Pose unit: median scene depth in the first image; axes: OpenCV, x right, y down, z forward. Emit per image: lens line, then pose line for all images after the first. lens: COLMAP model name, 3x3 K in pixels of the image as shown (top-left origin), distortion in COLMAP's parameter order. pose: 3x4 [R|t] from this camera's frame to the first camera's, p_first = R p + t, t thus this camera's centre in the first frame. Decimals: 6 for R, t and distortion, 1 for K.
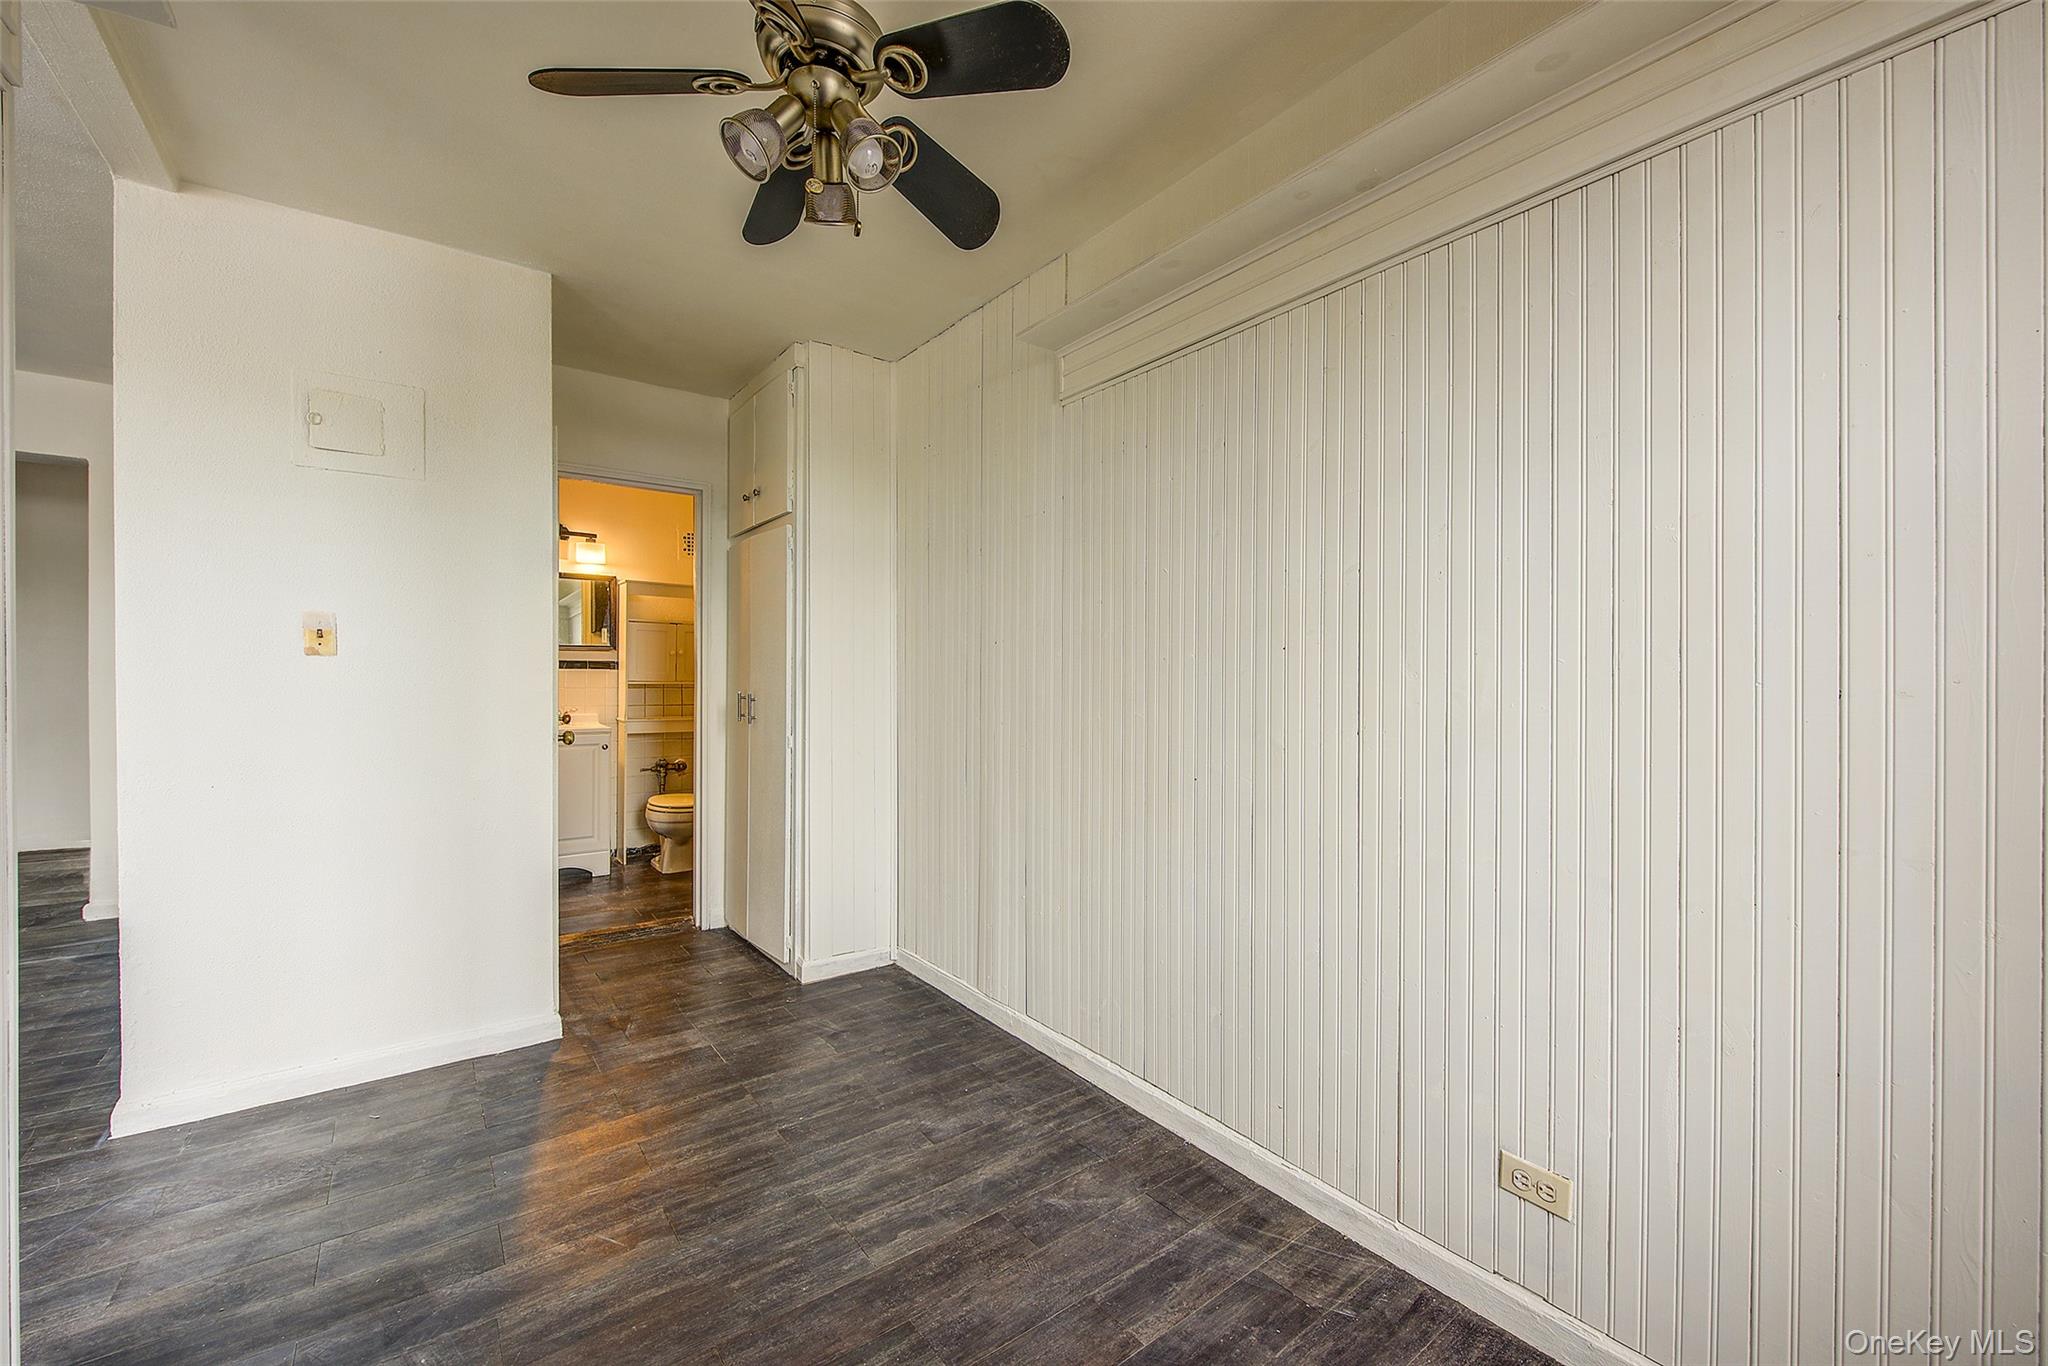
lens RADIAL K [[802.9, 0, 1038.4], [0, 802.9, 684.9], [0, 0, 1]] dist [0.000592, -0.001953]
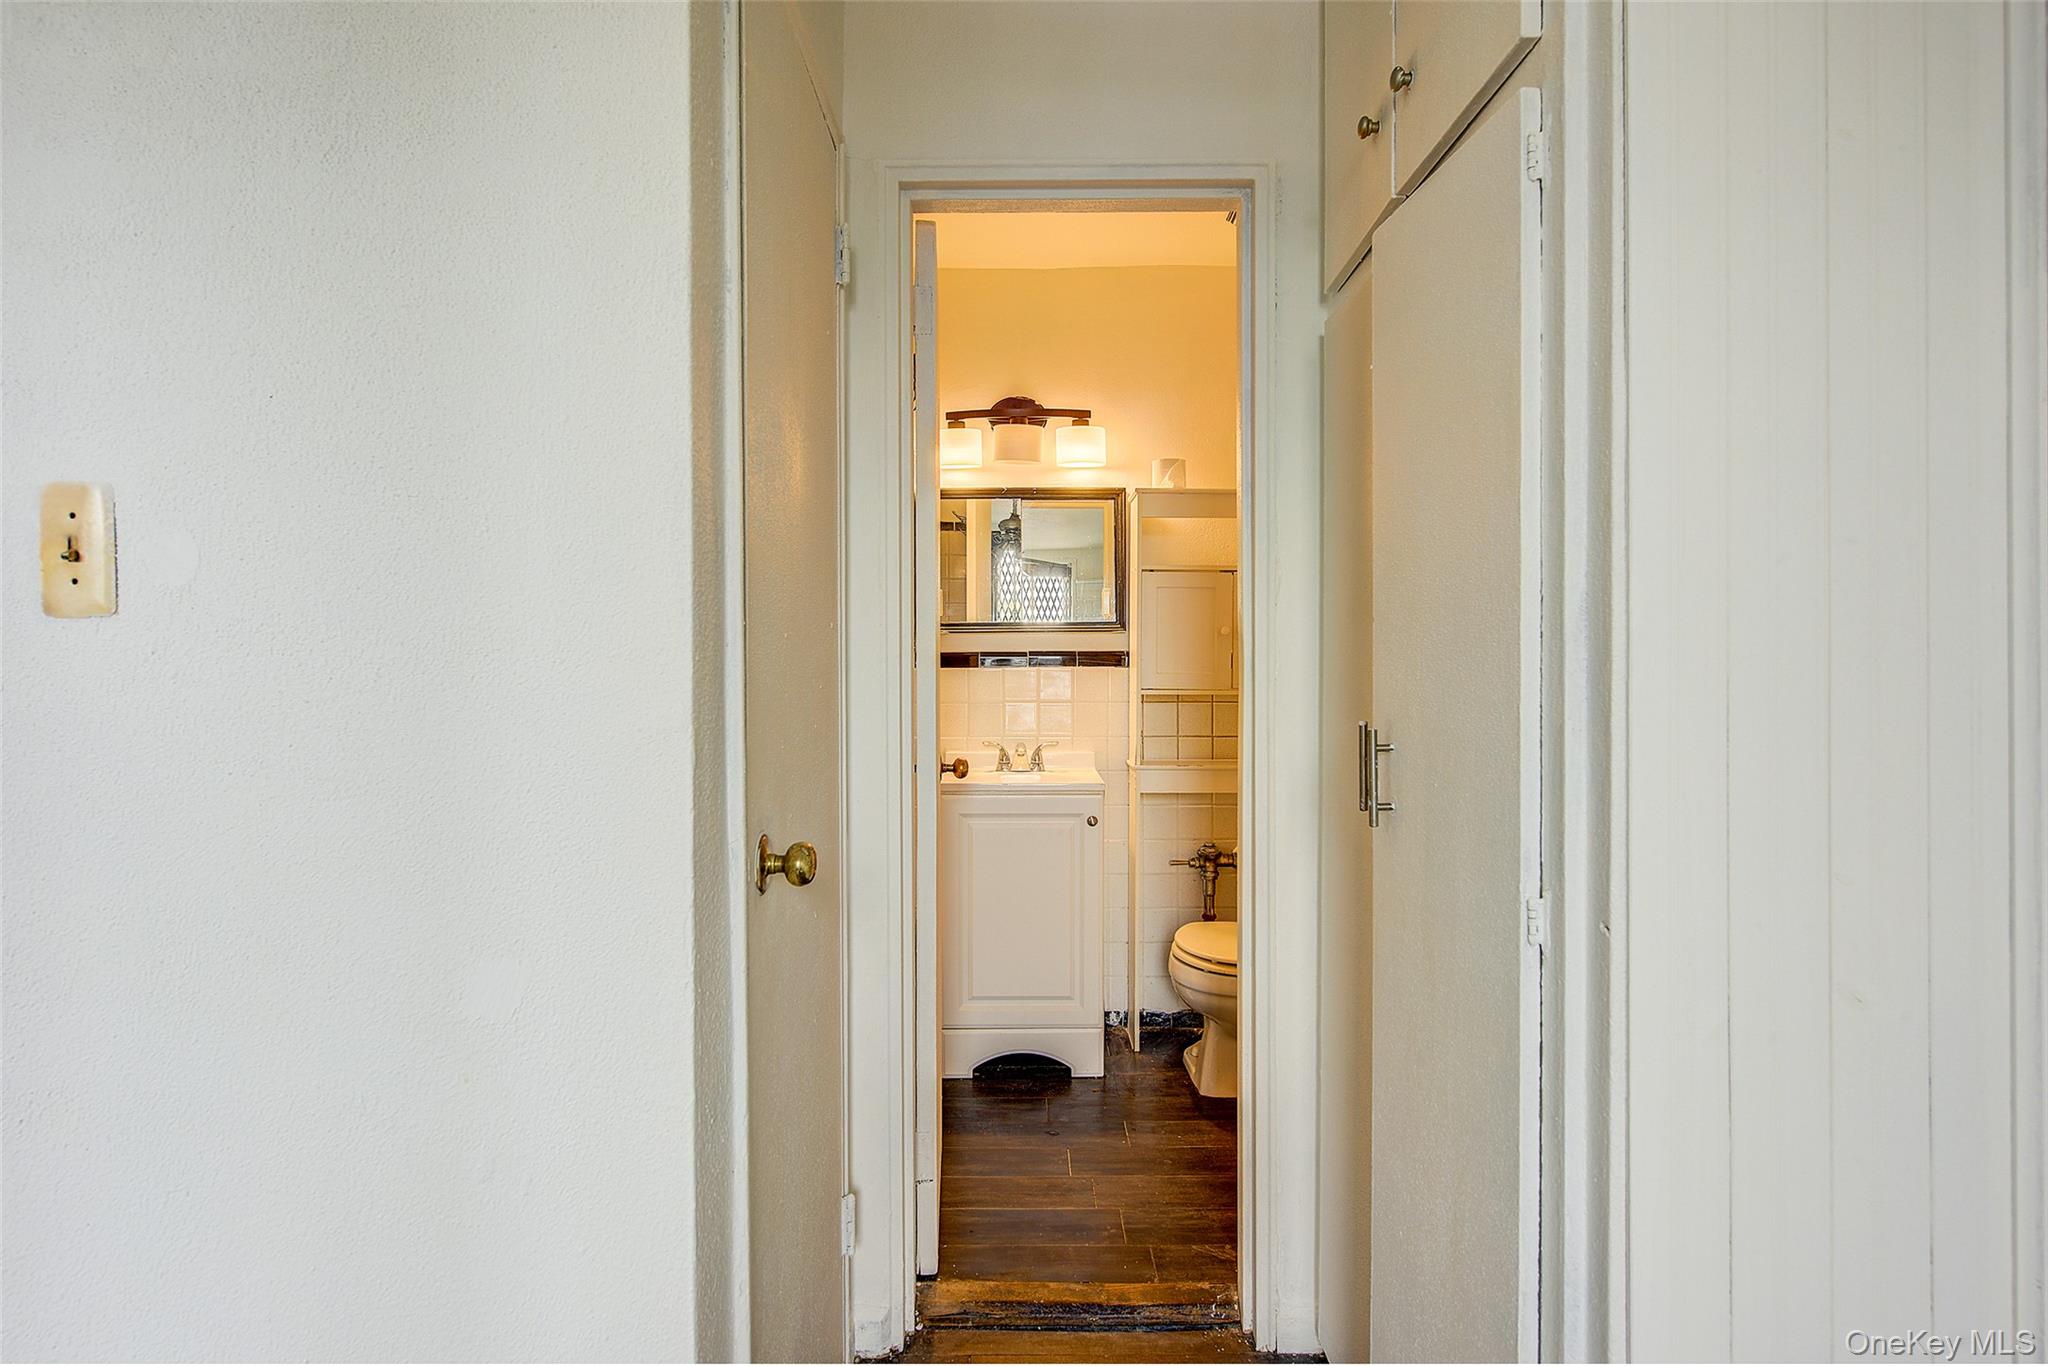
lens RADIAL K [[1095.1, 0, 1029.7], [0, 1095.1, 684.6], [0, 0, 1]] dist [-0.001781, 0.000129]
pose [[0.795006, -0.004833, -0.606583, -0.284005], [0.000213, 0.999970, -0.007688, -0.004751], [0.606602, 0.005983, 0.794983, 0.781938]]
